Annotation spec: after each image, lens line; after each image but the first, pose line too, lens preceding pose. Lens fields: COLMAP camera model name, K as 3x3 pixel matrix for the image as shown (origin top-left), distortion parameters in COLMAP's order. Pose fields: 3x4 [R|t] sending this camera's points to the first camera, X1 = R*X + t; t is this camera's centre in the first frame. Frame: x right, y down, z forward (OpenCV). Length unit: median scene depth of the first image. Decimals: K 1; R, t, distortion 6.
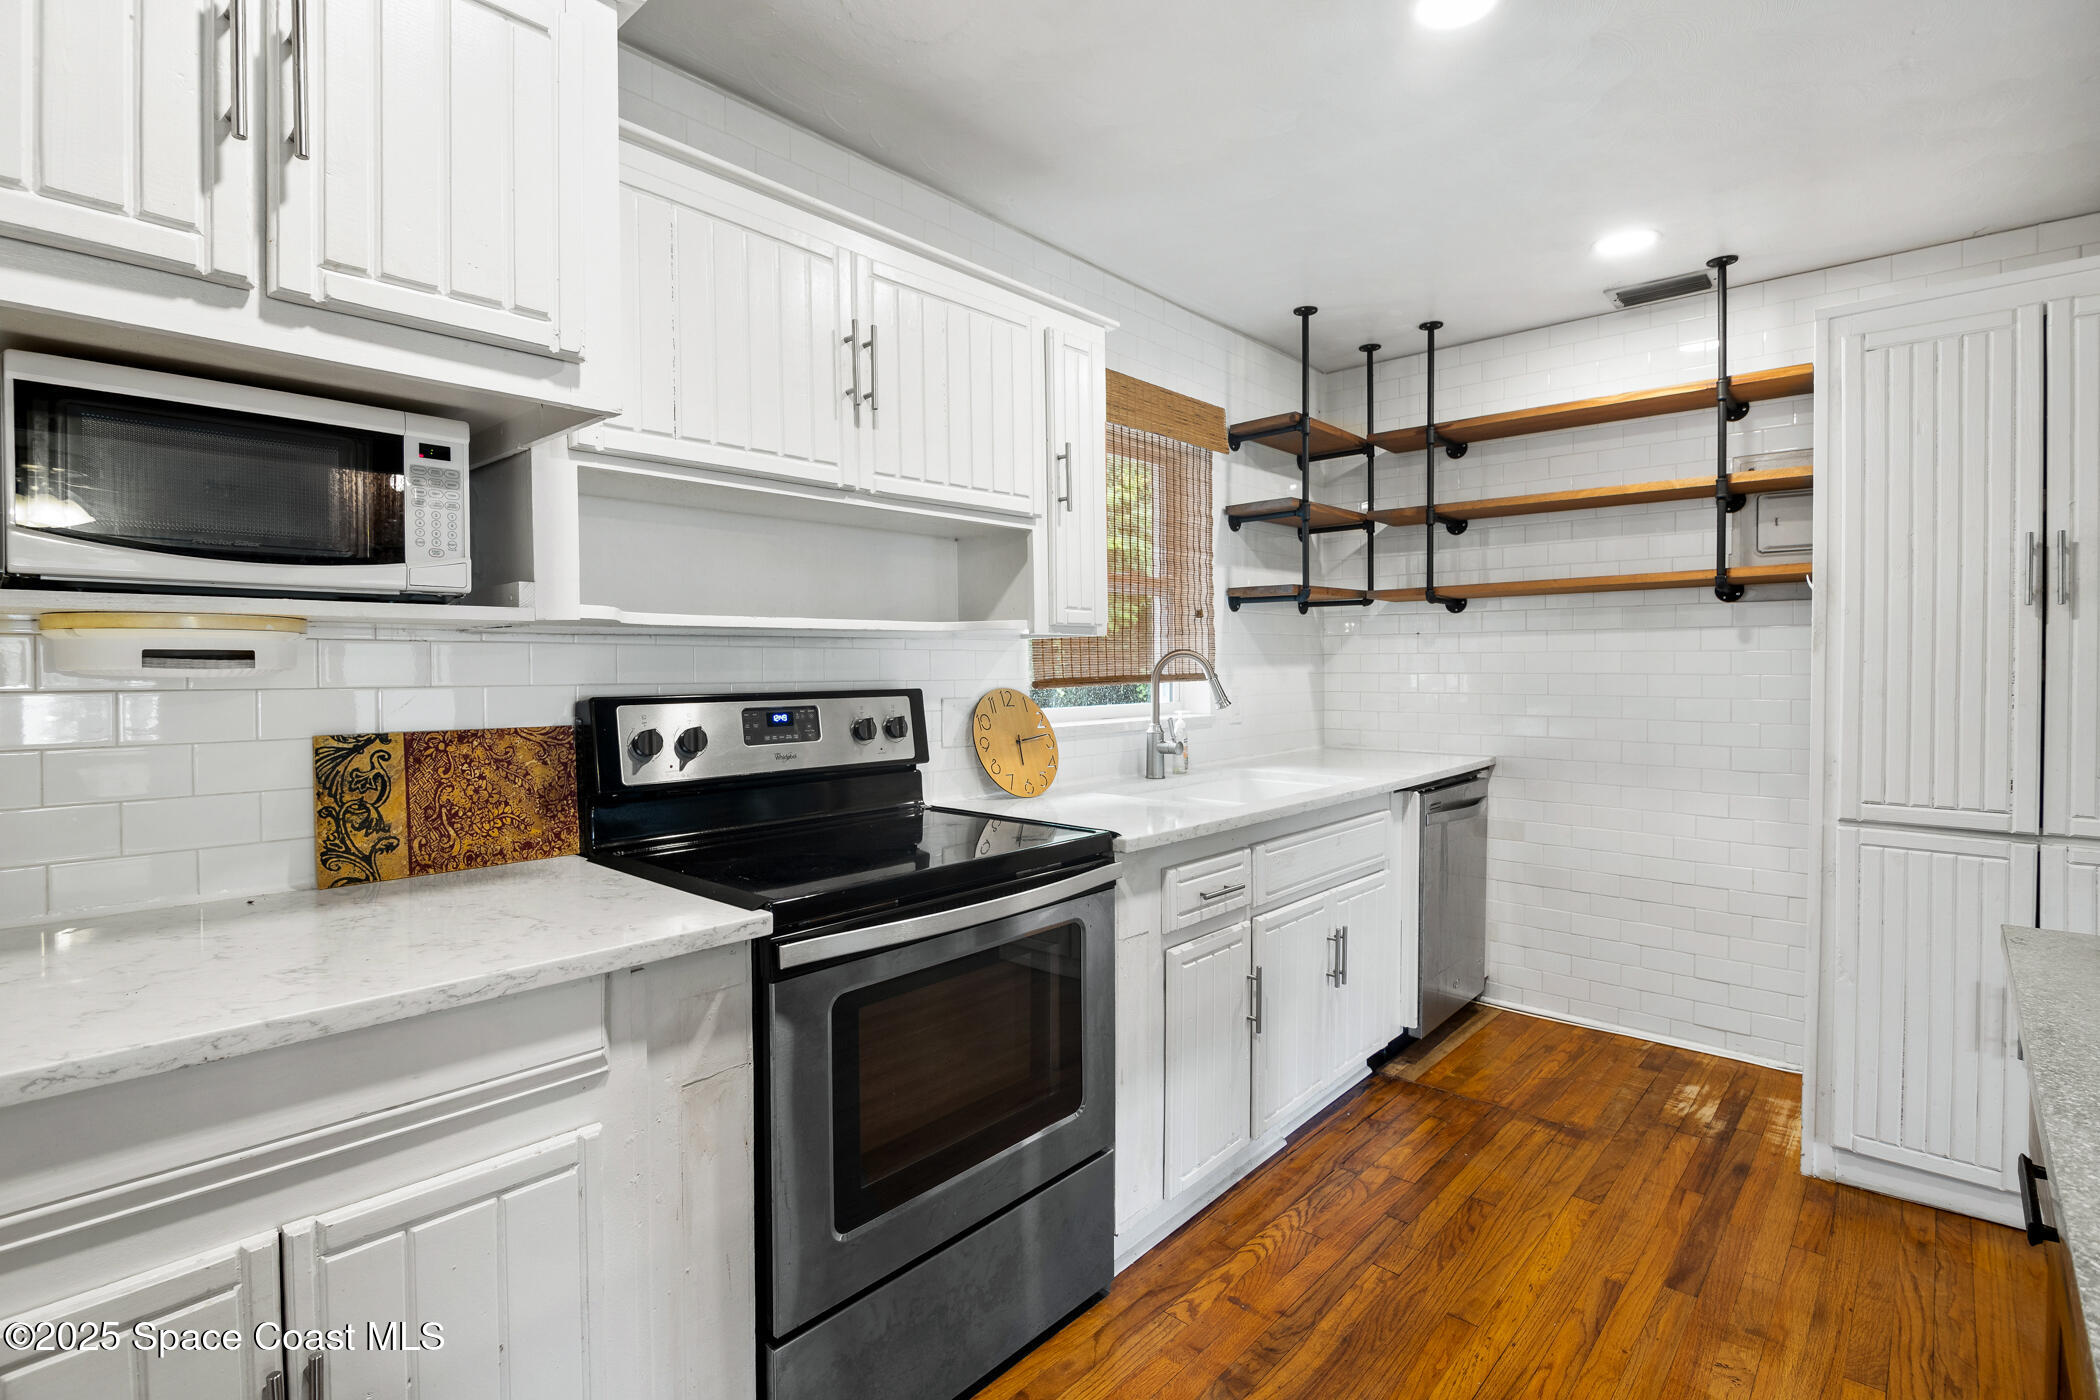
lens RADIAL K [[976.4, 0, 1072.7], [0, 976.4, 685.8], [0, 0, 1]] dist [-0.014876, -0.000027]
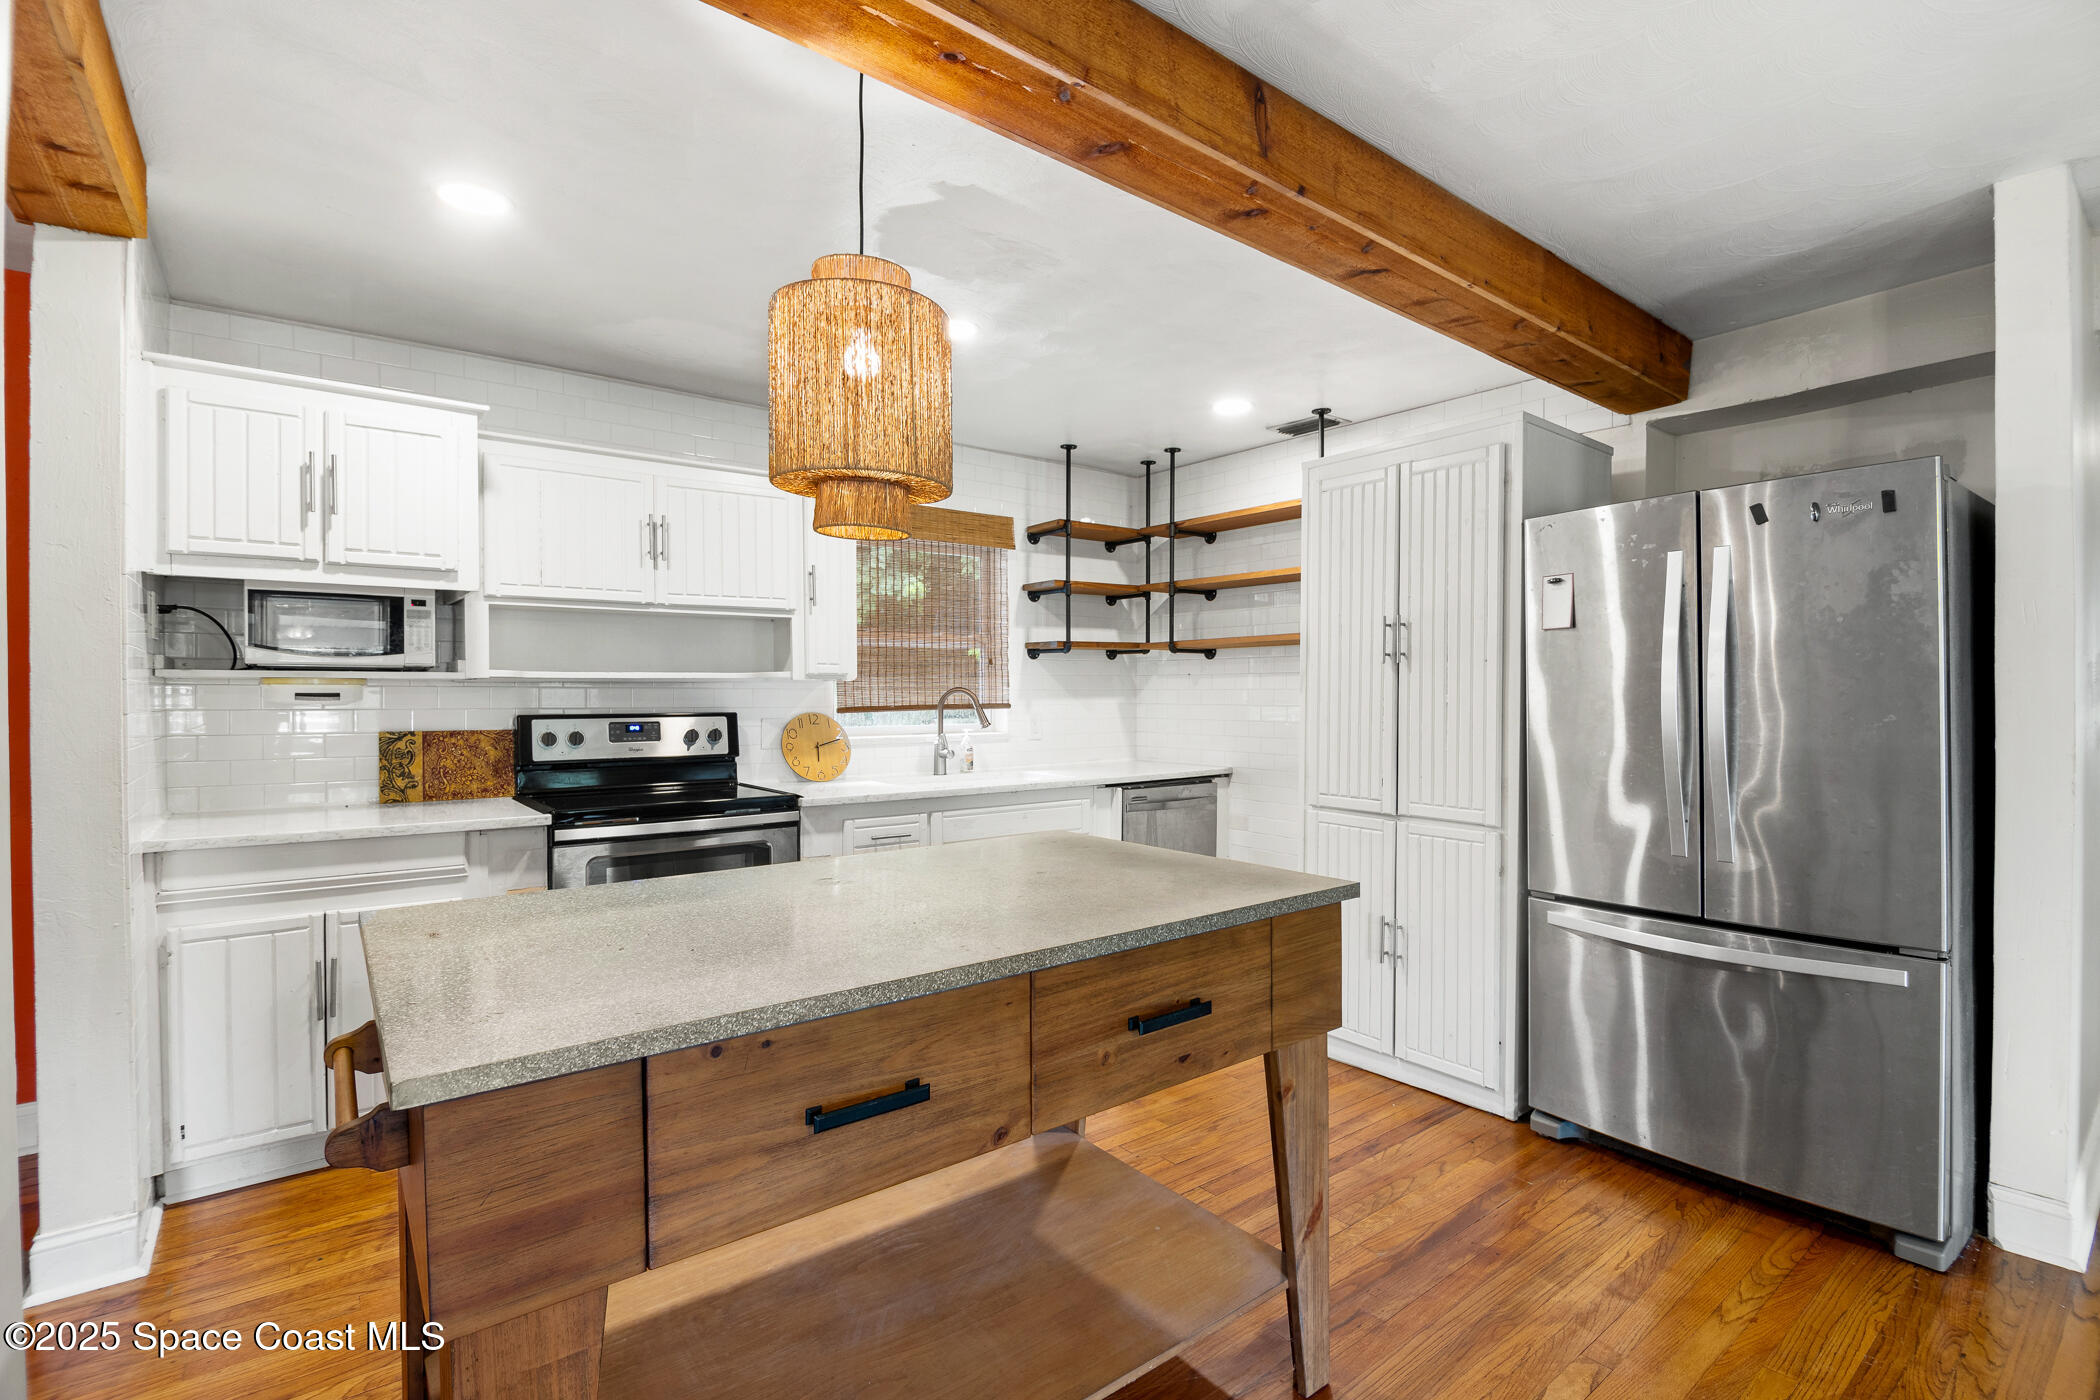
lens RADIAL K [[962.7, 0, 1072.2], [0, 962.7, 704.9], [0, 0, 1]] dist [-0.012194, -0.000199]
pose [[0.986330, 0.007033, -0.164633, 0.762985], [-0.008279, 0.999942, -0.006883, -0.003618], [0.164575, 0.008151, 0.986331, -0.589921]]
